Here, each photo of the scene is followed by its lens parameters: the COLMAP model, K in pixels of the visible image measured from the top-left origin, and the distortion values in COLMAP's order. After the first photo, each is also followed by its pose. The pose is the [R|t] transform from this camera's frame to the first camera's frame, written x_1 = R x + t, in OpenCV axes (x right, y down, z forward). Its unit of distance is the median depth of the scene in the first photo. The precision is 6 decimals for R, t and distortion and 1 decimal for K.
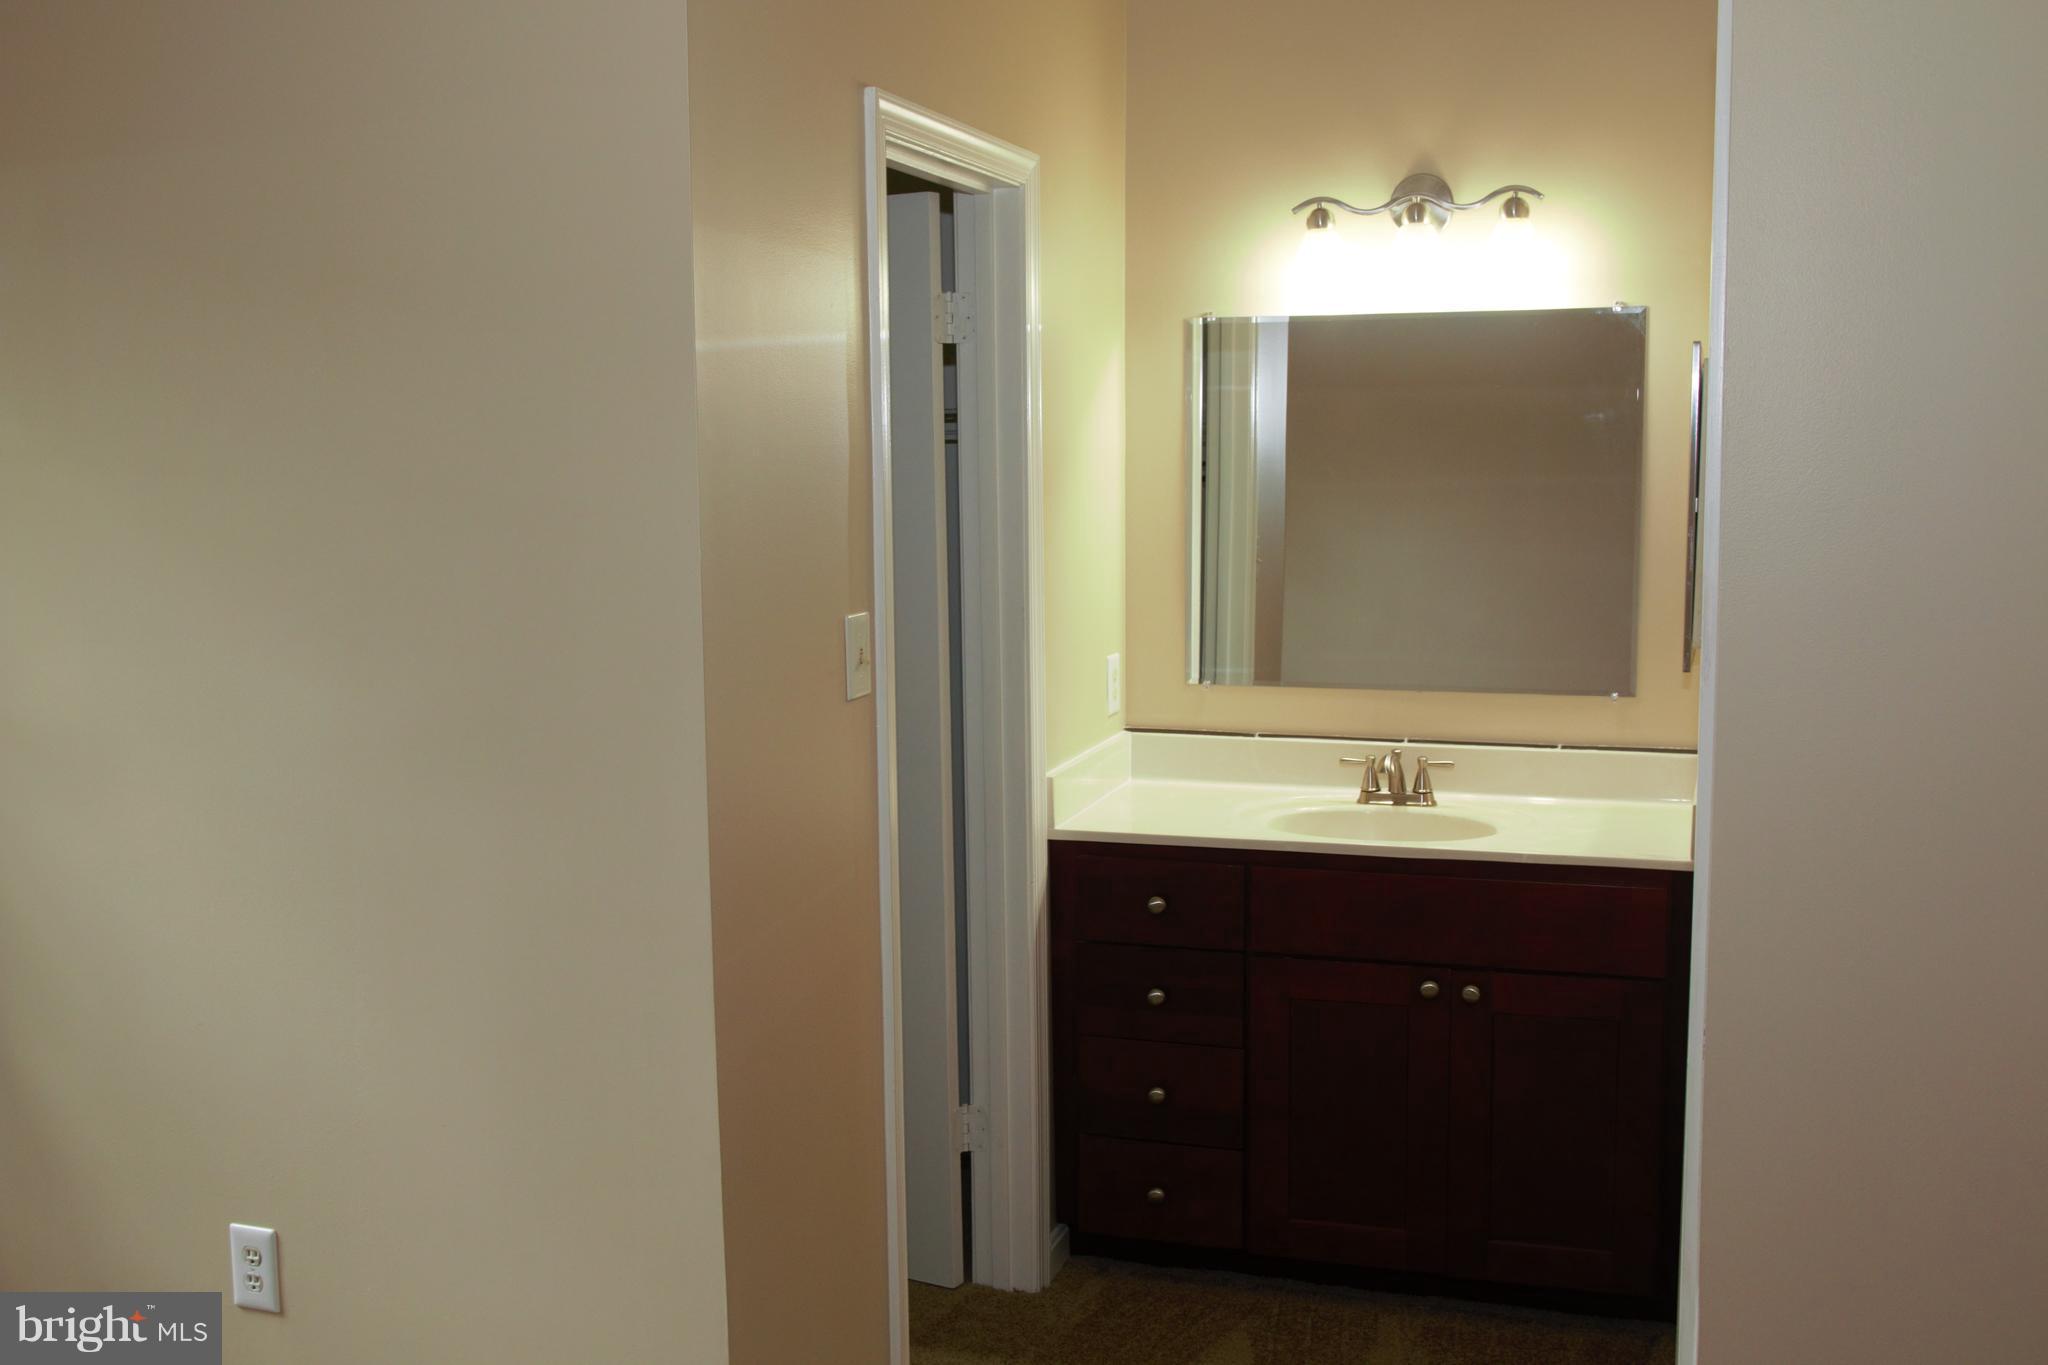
lens RADIAL K [[1953.6, 0, 1021.5], [0, 1953.6, 692.9], [0, 0, 1]] dist [-0.012286, 0.000000]
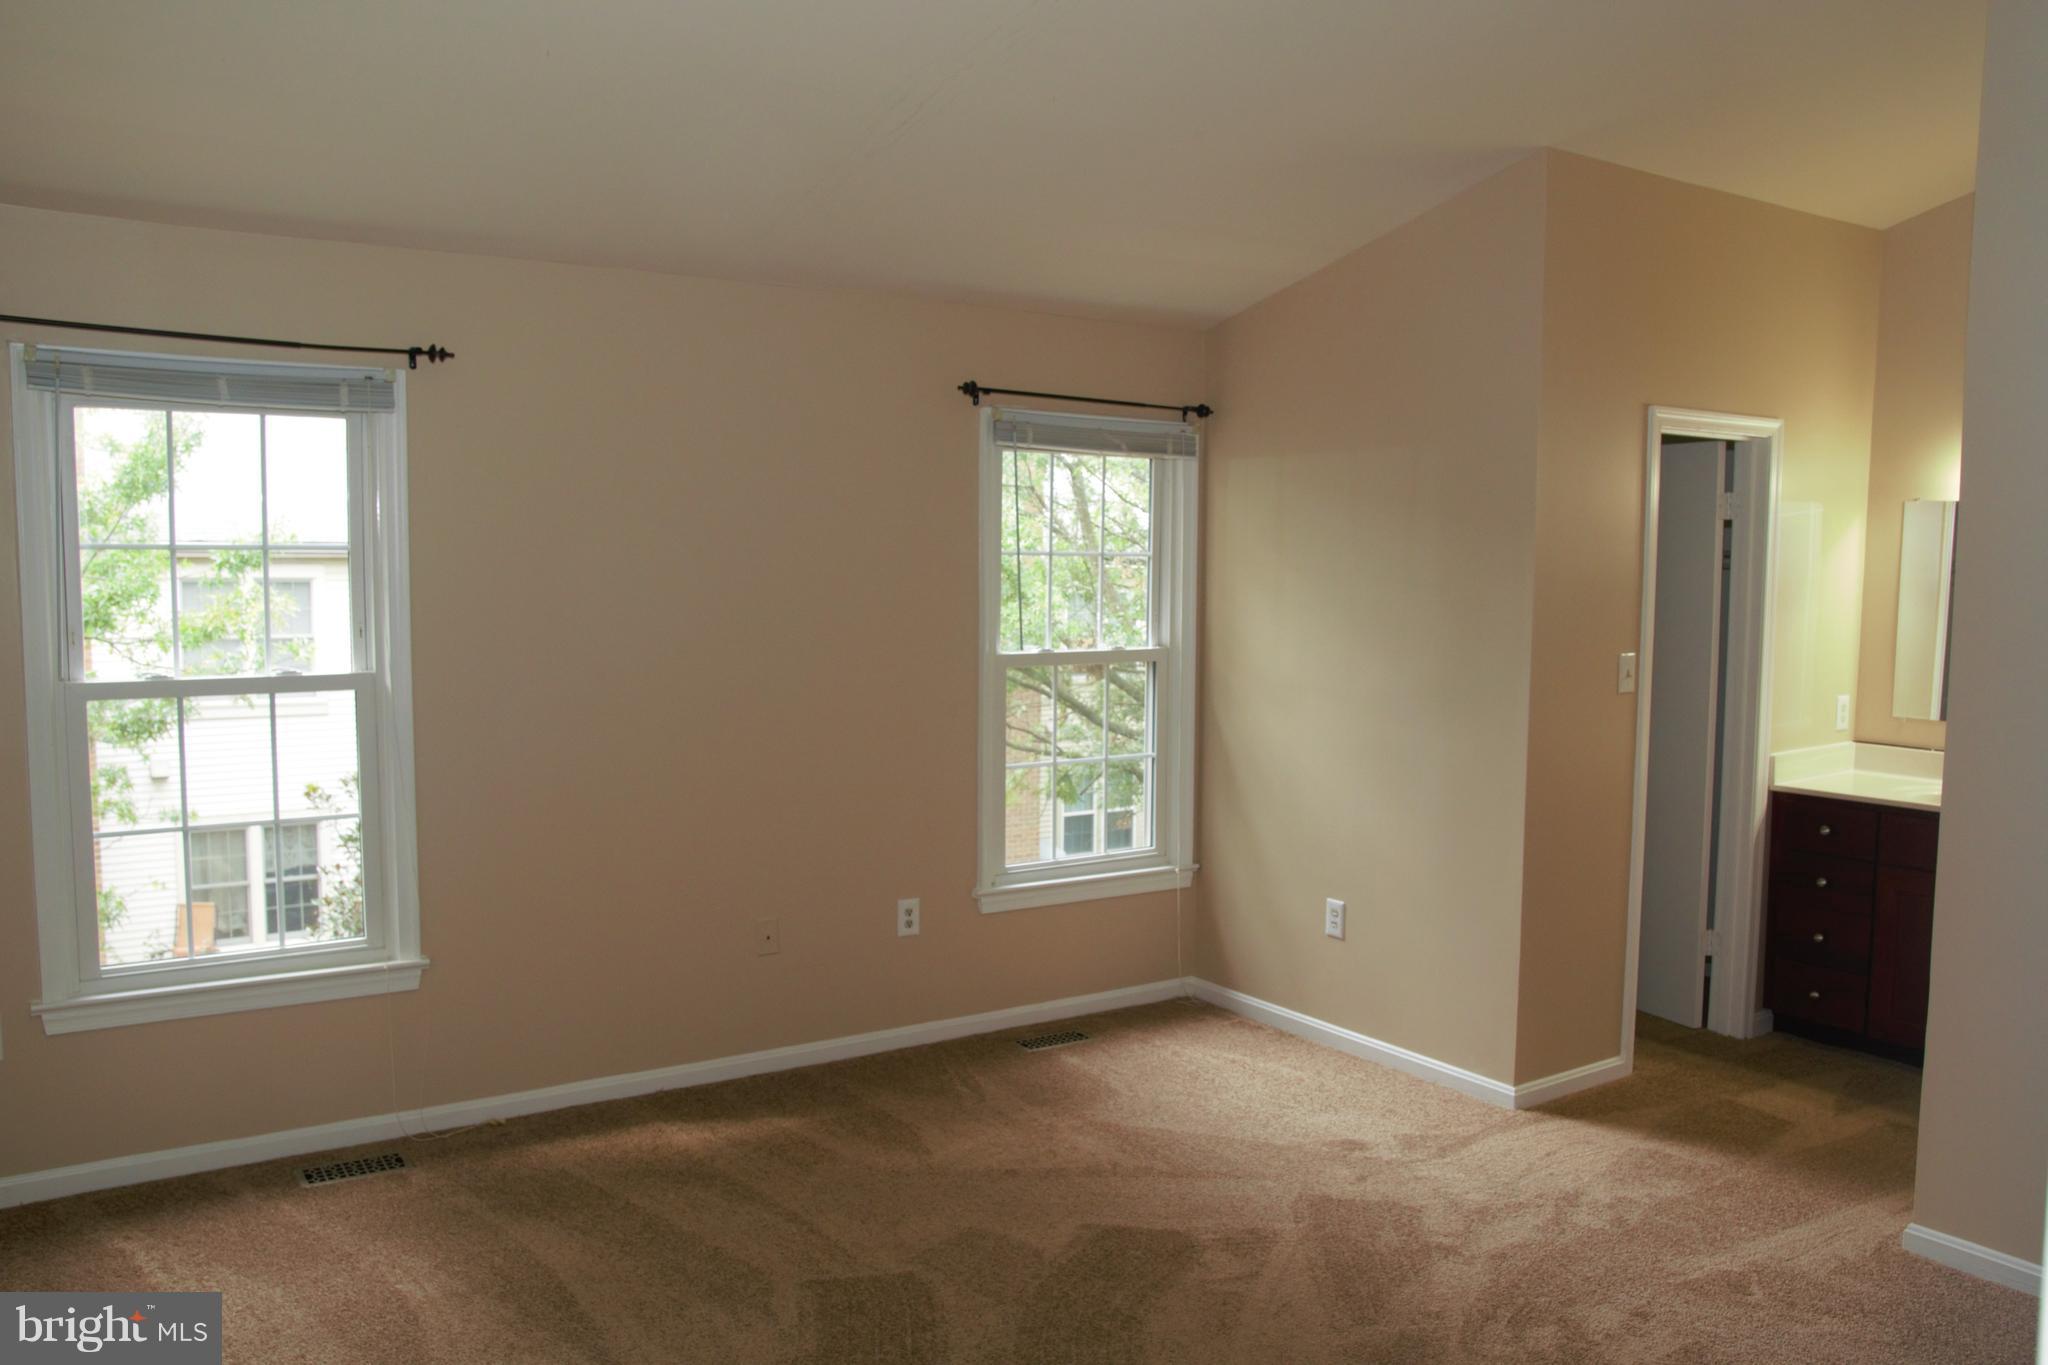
lens RADIAL K [[1551.4, 0, 1022.1], [0, 1551.4, 686.5], [0, 0, 1]] dist [0.004180, 0.000967]
pose [[0.775305, 0.071548, -0.627522, 0.376815], [-0.097292, 0.995233, -0.006732, 0.057147], [0.624049, 0.066272, 0.778570, -0.568091]]
